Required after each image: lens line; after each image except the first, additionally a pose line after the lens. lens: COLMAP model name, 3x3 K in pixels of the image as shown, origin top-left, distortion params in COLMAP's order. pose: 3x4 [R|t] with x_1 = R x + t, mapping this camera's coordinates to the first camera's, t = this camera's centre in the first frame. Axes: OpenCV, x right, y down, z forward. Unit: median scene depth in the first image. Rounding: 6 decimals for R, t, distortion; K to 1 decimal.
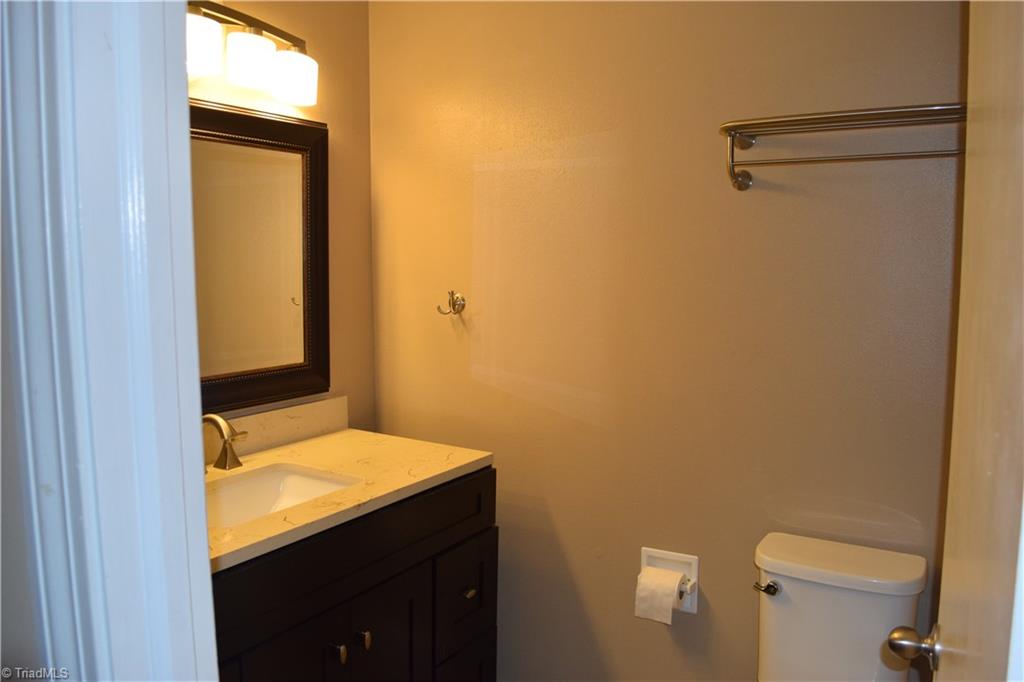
lens RADIAL K [[803.9, 0, 512.0], [0, 803.9, 341.0], [0, 0, 1]] dist [-0.085369, 0.006879]
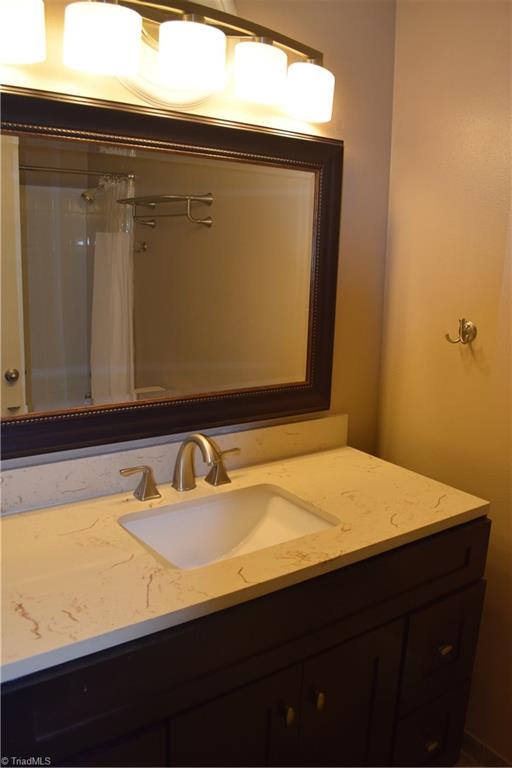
lens RADIAL K [[602.9, 0, 256.0], [0, 602.9, 384.0], [0, 0, 1]] dist [-0.085369, 0.006879]
pose [[0.910047, 0.098841, -0.402547, -0.007907], [-0.062314, 0.992740, 0.102882, -0.047401], [0.409794, -0.068543, 0.909599, 0.287642]]
